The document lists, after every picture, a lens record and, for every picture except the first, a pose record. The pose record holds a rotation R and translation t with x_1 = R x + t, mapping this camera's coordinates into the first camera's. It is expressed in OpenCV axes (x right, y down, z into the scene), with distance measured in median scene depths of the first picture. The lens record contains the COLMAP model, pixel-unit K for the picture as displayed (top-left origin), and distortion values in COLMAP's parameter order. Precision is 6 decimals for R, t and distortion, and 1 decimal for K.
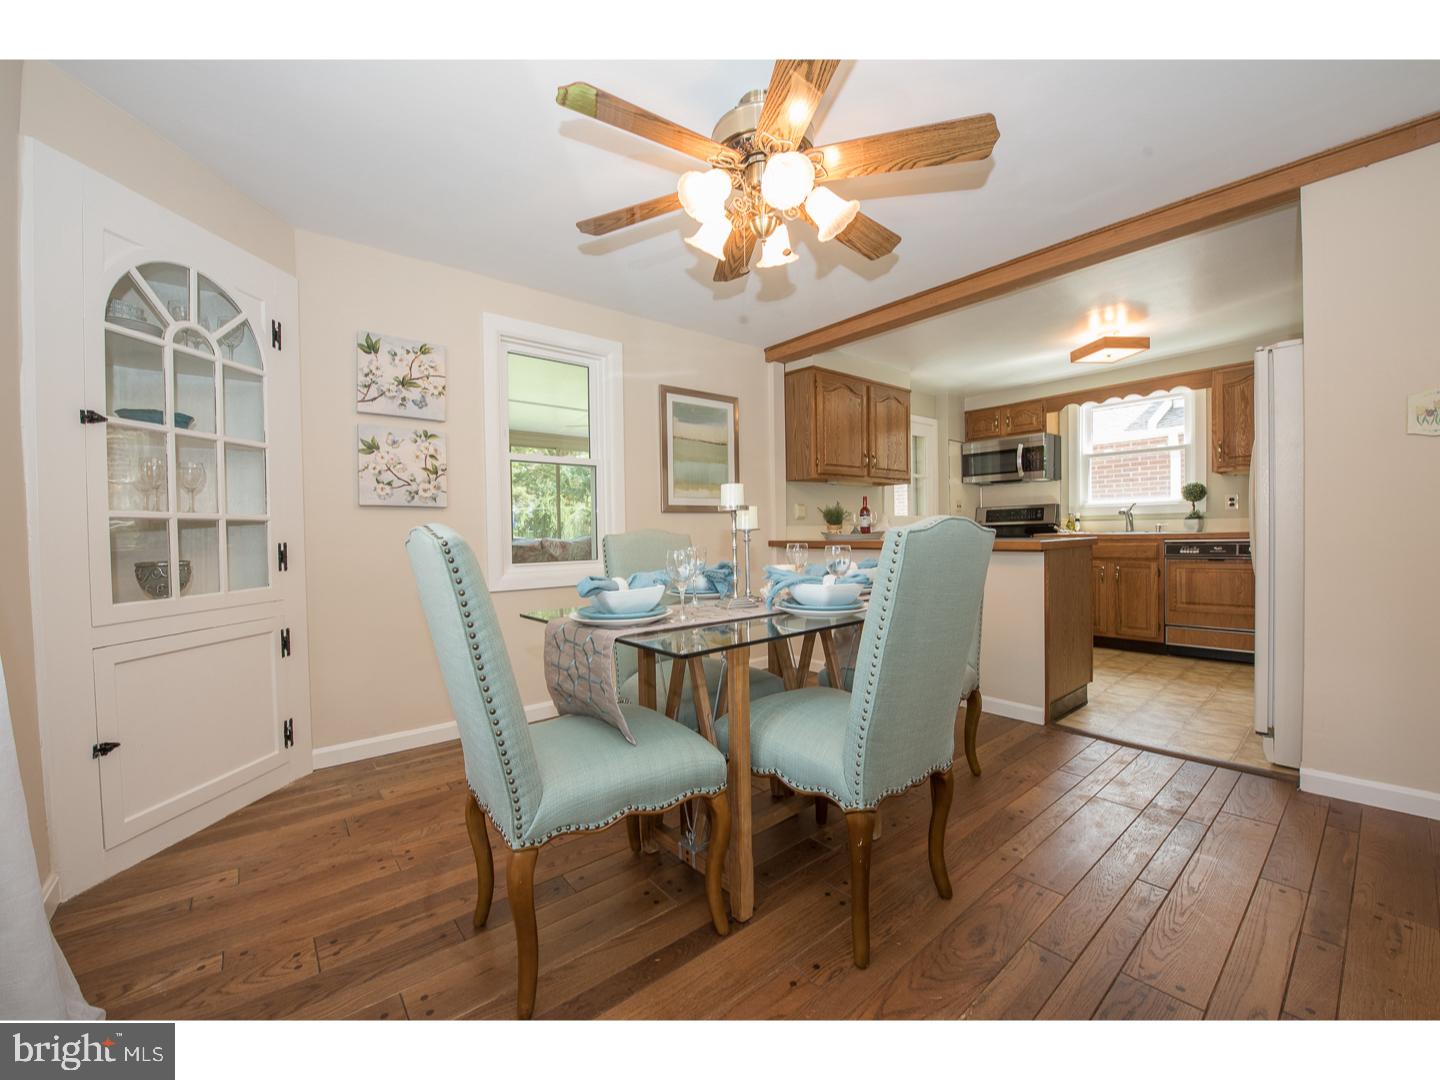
lens RADIAL K [[571.1, 0, 721.1], [0, 571.1, 542.9], [0, 0, 1]] dist [-0.013520, -0.003132]
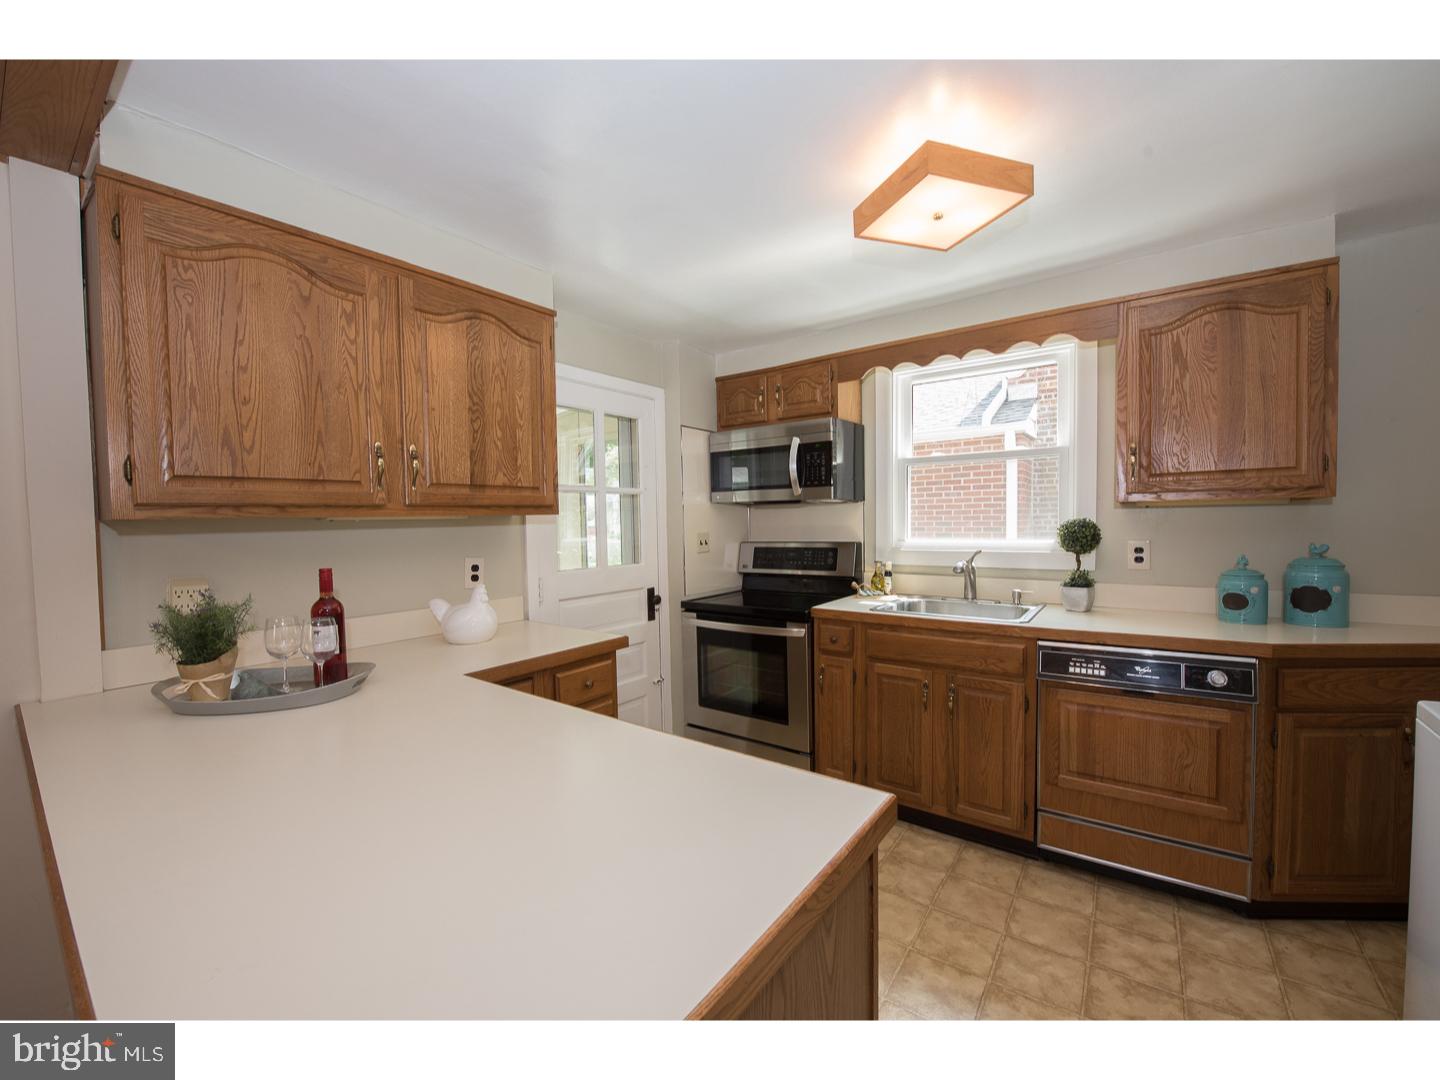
lens RADIAL K [[571.1, 0, 721.1], [0, 571.1, 542.9], [0, 0, 1]] dist [-0.013520, -0.003132]
pose [[0.972166, -0.008785, 0.234128, 0.409737], [0.004362, 0.999802, 0.019405, -0.103048], [-0.234252, -0.017844, 0.972012, 0.598182]]
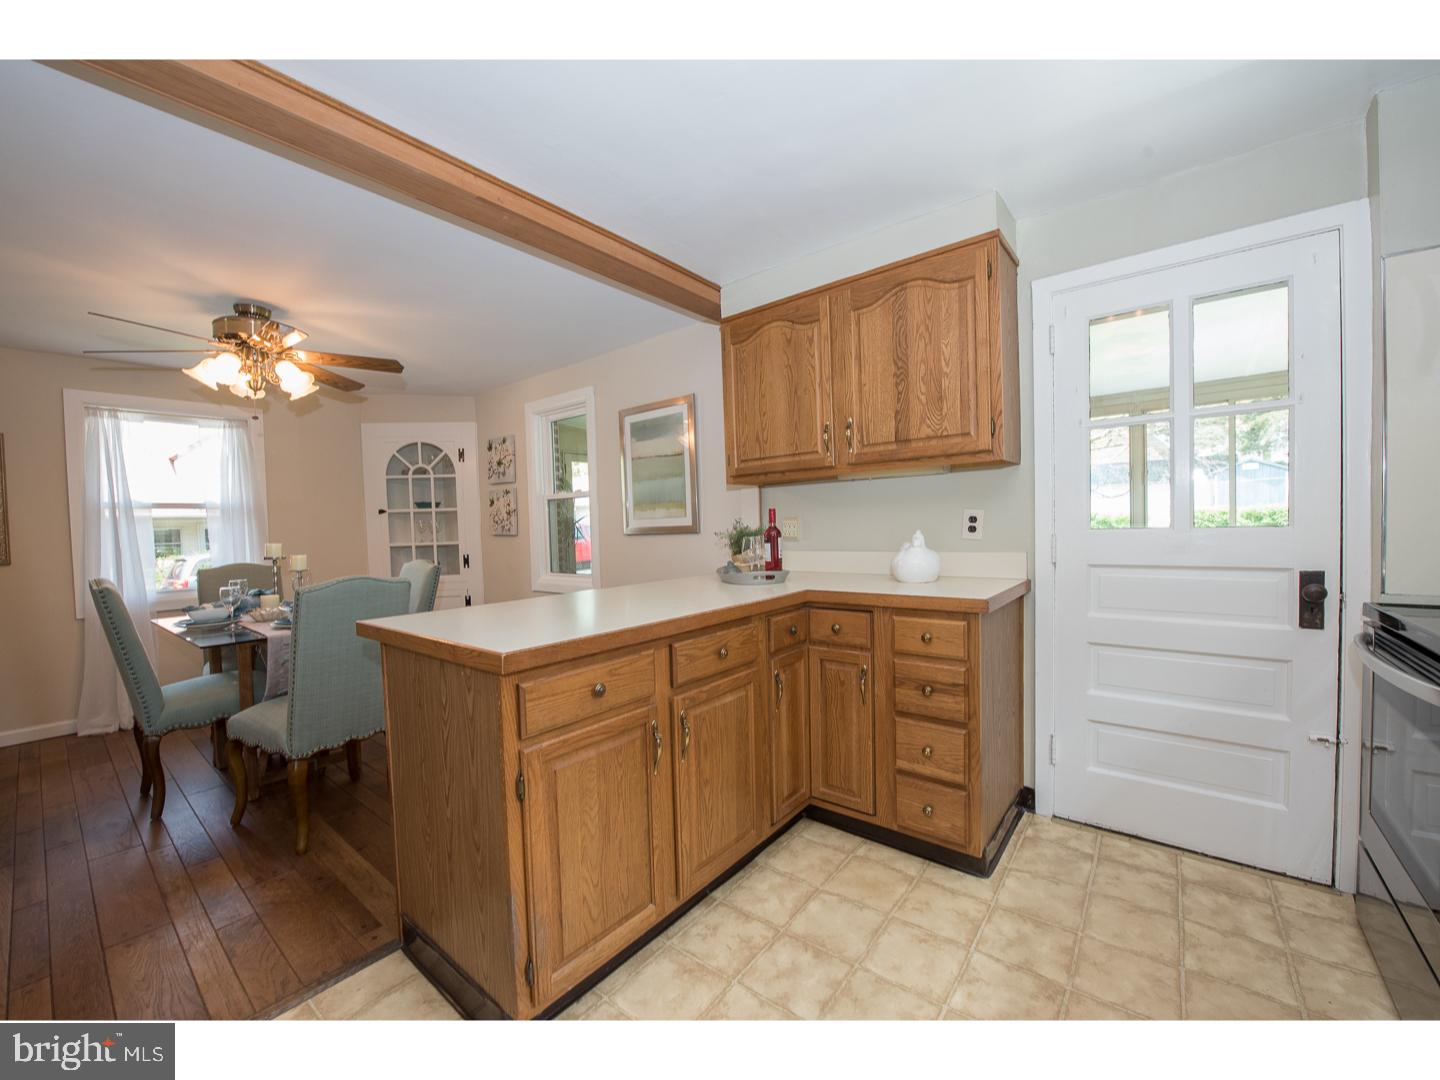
lens RADIAL K [[571.1, 0, 721.1], [0, 571.1, 542.9], [0, 0, 1]] dist [-0.013520, -0.003132]
pose [[0.198260, 0.044782, -0.979126, 0.812000], [0.007876, 0.998851, 0.047279, -0.074241], [0.980118, -0.017085, 0.197679, 0.833361]]
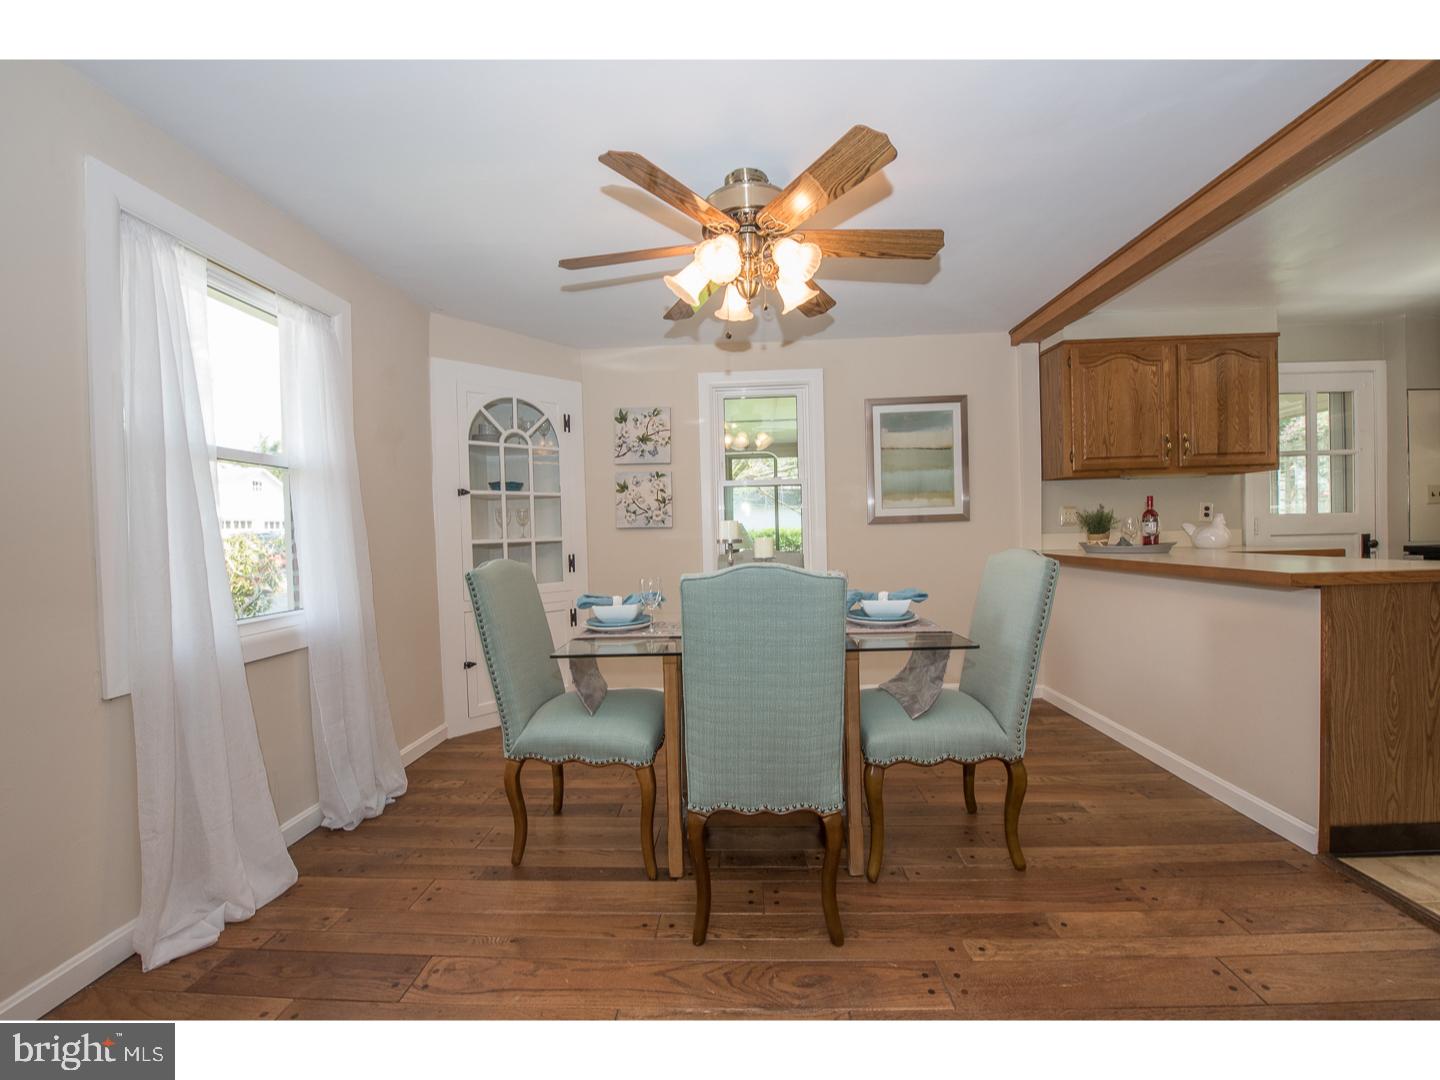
lens RADIAL K [[571.1, 0, 721.1], [0, 571.1, 542.9], [0, 0, 1]] dist [-0.013520, -0.003132]
pose [[0.742833, 0.010316, -0.669397, 0.333279], [0.001754, 0.999848, 0.017355, -0.032619], [0.669474, -0.014066, 0.742702, 0.052871]]
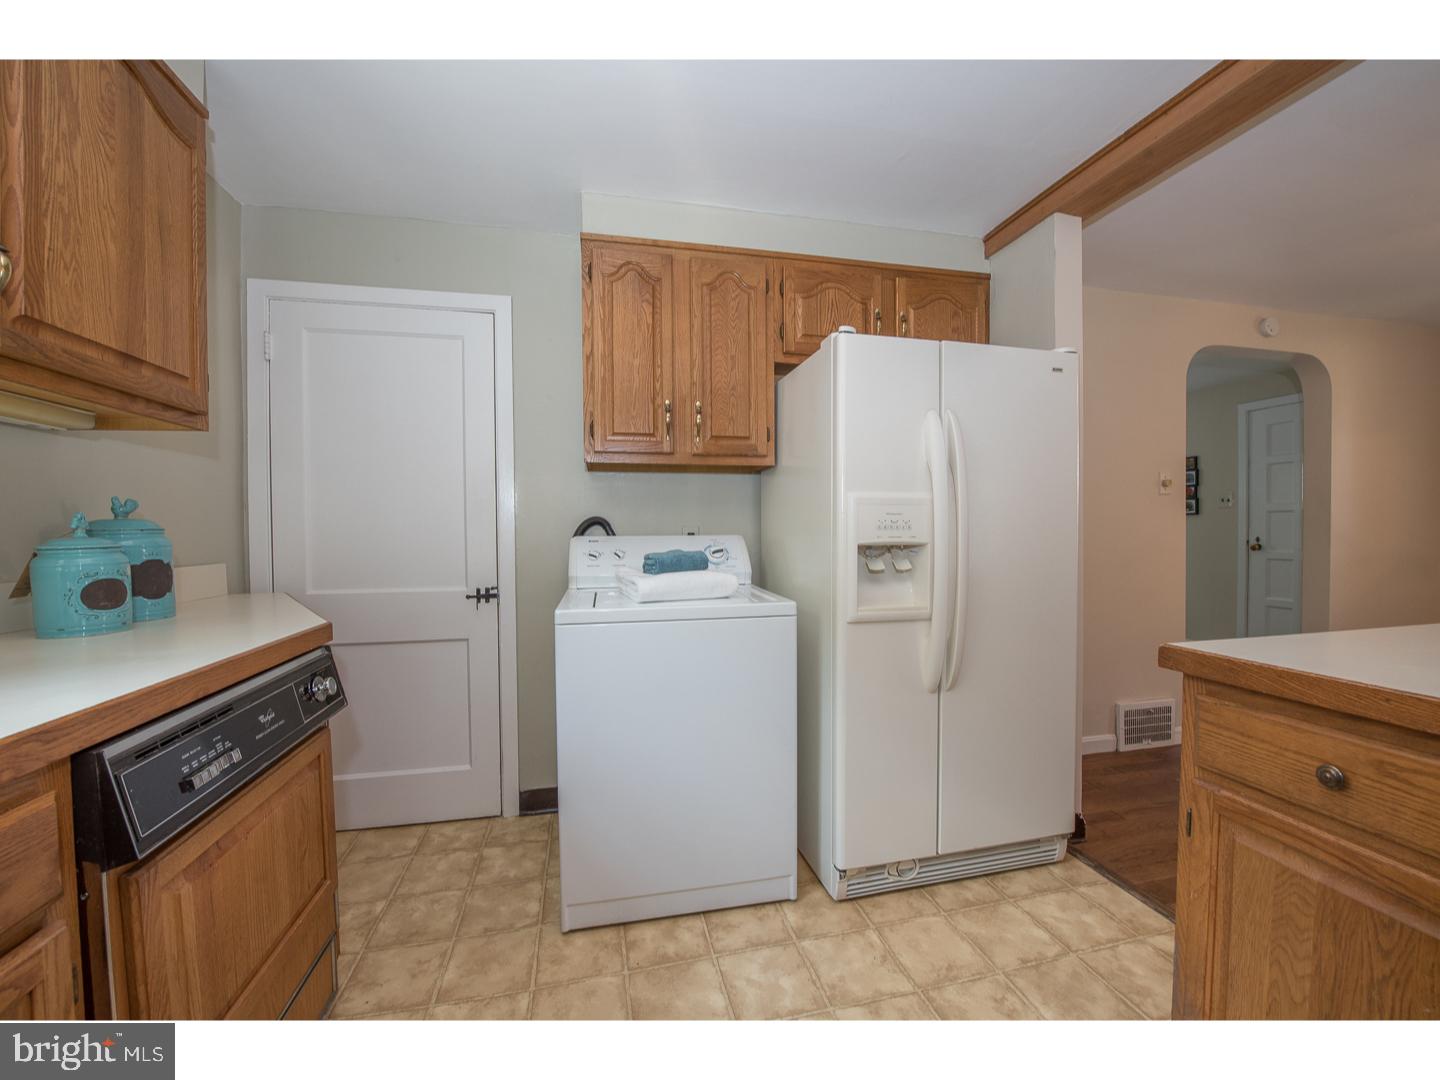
lens RADIAL K [[571.1, 0, 721.1], [0, 571.1, 542.9], [0, 0, 1]] dist [-0.013520, -0.003132]
pose [[-0.888020, 0.018270, 0.459441, 0.572616], [0.033286, 0.999143, 0.024604, -0.061514], [-0.458598, 0.037142, -0.887867, 1.076178]]
